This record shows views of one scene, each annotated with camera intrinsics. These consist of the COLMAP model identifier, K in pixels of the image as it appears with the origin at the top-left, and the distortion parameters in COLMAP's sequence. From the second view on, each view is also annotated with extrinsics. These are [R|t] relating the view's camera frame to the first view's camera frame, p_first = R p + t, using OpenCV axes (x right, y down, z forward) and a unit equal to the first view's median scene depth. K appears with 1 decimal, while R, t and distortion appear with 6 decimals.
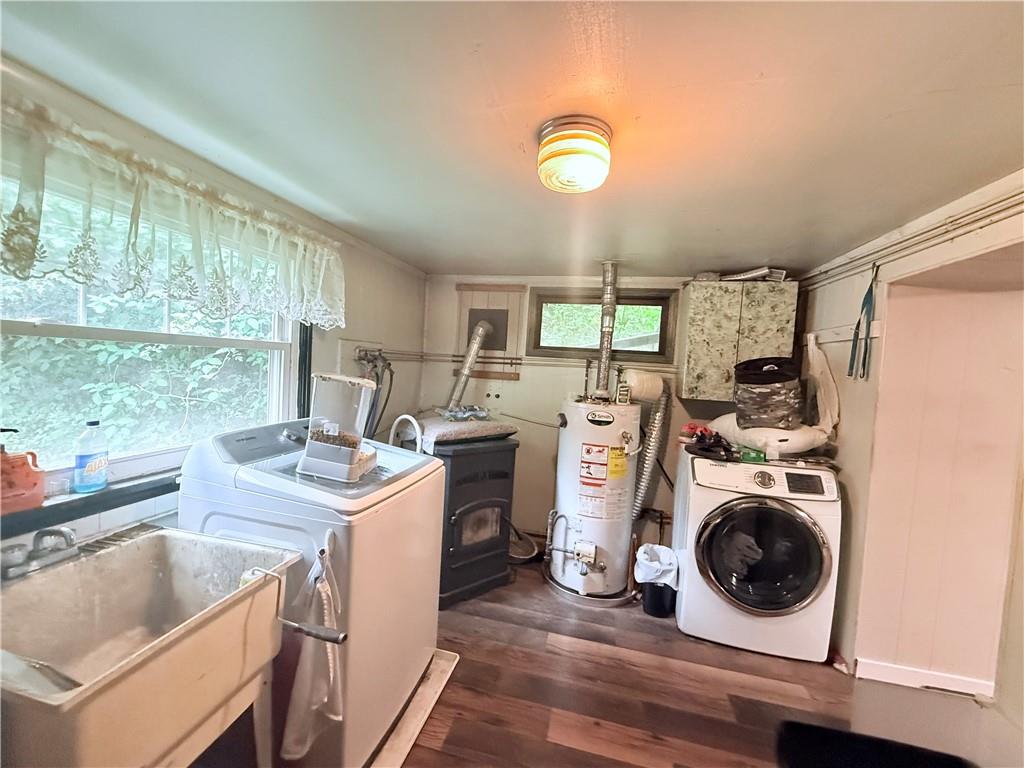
lens RADIAL K [[407.7, 0, 513.3], [0, 407.7, 380.1], [0, 0, 1]] dist [0.003100, -0.000219]
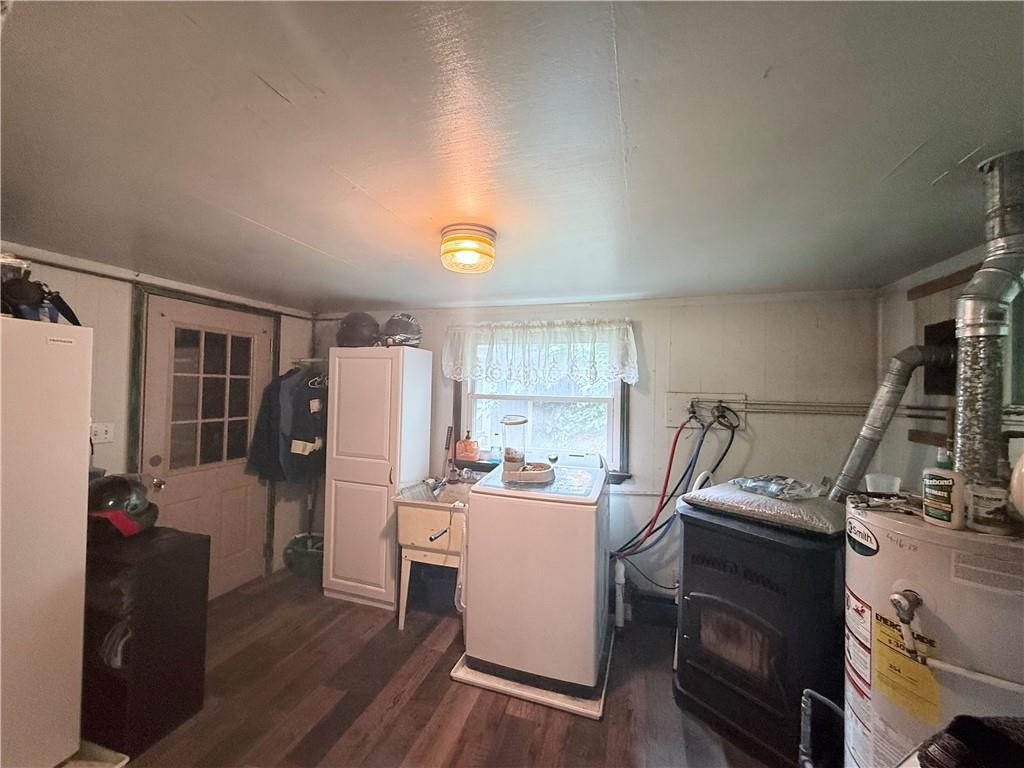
lens RADIAL K [[407.7, 0, 513.7], [0, 407.7, 382.9], [0, 0, 1]] dist [0.003100, -0.000219]
pose [[-0.069885, -0.074268, -0.994787, 0.643166], [-0.069479, 0.995165, -0.069416, -0.015850], [0.995133, 0.064266, -0.074708, 0.585977]]
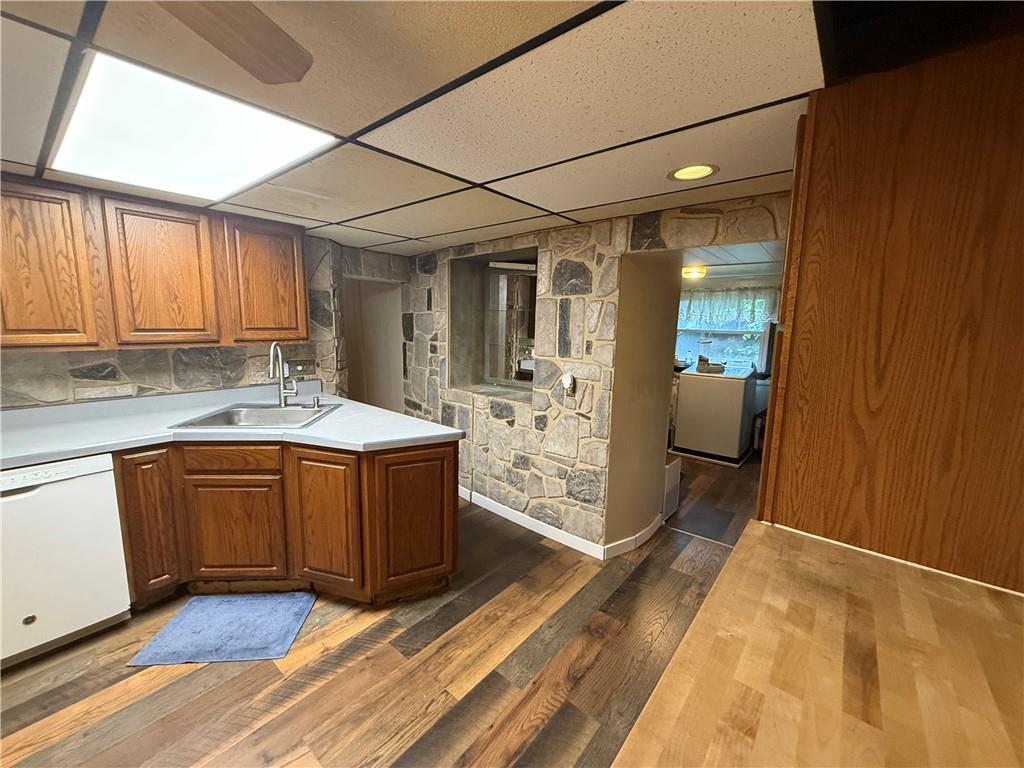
lens RADIAL K [[407.7, 0, 513.0], [0, 407.7, 383.0], [0, 0, 1]] dist [0.003100, -0.000219]
pose [[-0.428452, 0.070860, -0.900782, 1.722945], [-0.089386, 0.988706, 0.120293, 0.040474], [0.899132, 0.132057, -0.417280, 0.544080]]
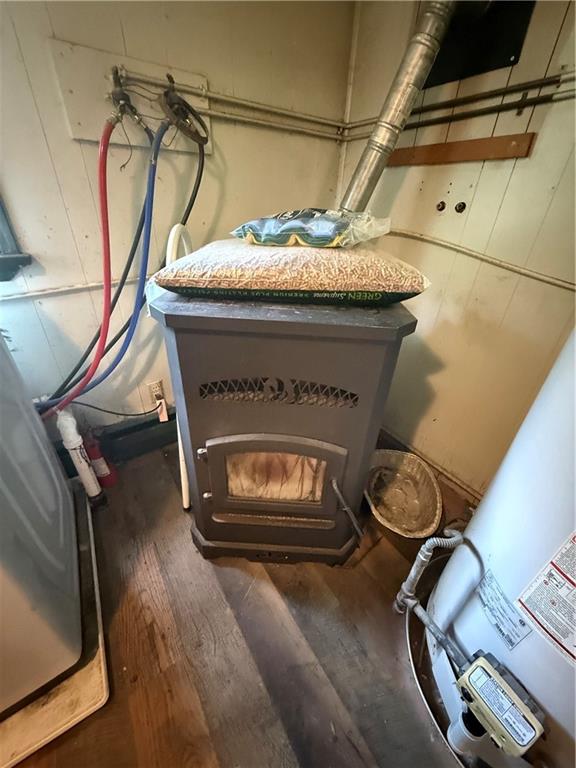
lens RADIAL K [[305.8, 0, 290.6], [0, 305.8, 381.7], [0, 0, 1]] dist [0.003100, -0.000219]
pose [[0.734881, 0.318016, -0.599012, 0.110227], [-0.026576, 0.896069, 0.443119, 0.083907], [0.677675, -0.309721, 0.666956, 0.734935]]
